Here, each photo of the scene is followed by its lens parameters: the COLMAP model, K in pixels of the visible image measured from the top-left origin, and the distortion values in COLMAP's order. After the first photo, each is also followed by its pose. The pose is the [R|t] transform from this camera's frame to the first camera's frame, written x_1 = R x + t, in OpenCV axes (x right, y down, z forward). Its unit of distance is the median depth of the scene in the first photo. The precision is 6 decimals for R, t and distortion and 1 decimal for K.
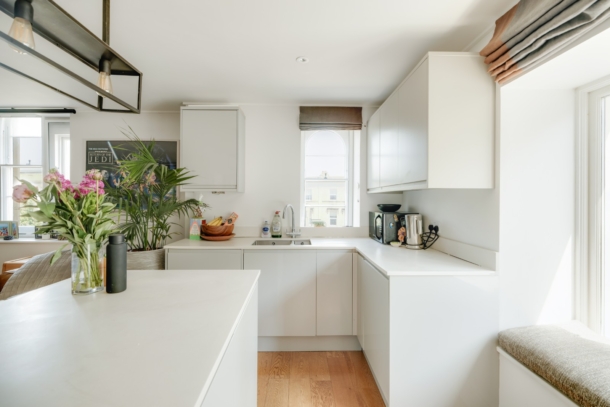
lens RADIAL K [[287.7, 0, 308.0], [0, 287.7, 200.1], [0, 0, 1]] dist [-0.001369, -0.000284]
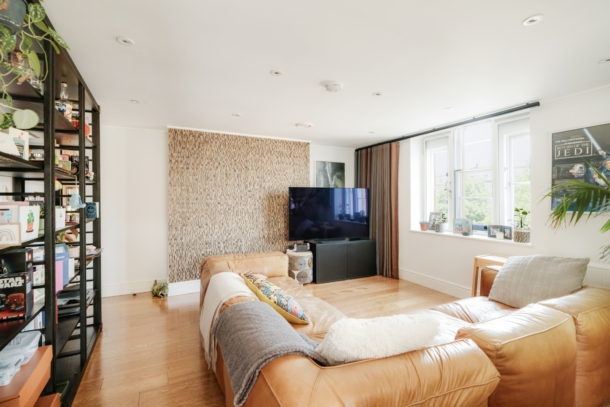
lens RADIAL K [[287.7, 0, 306.9], [0, 287.7, 199.0], [0, 0, 1]] dist [-0.001369, -0.000284]
pose [[0.435894, -0.004627, -0.899986, -0.370797], [0.001129, 0.999989, -0.004595, -0.001635], [0.899997, 0.000987, 0.435894, -0.079193]]
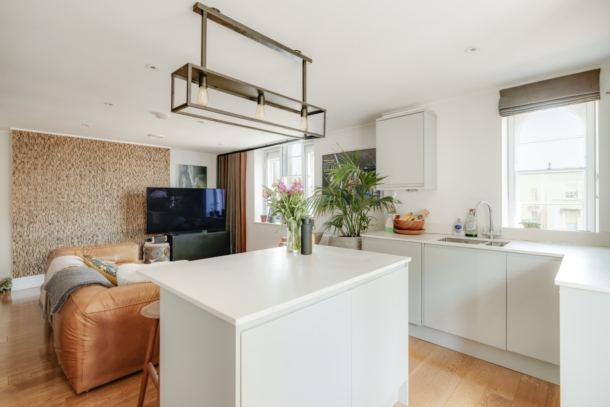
lens RADIAL K [[287.7, 0, 303.5], [0, 287.7, 197.5], [0, 0, 1]] dist [-0.001369, -0.000284]
pose [[0.704259, -0.007310, -0.709906, 0.179563], [0.004638, 0.999973, -0.005697, 0.005271], [0.709928, 0.000719, 0.704273, -0.050953]]
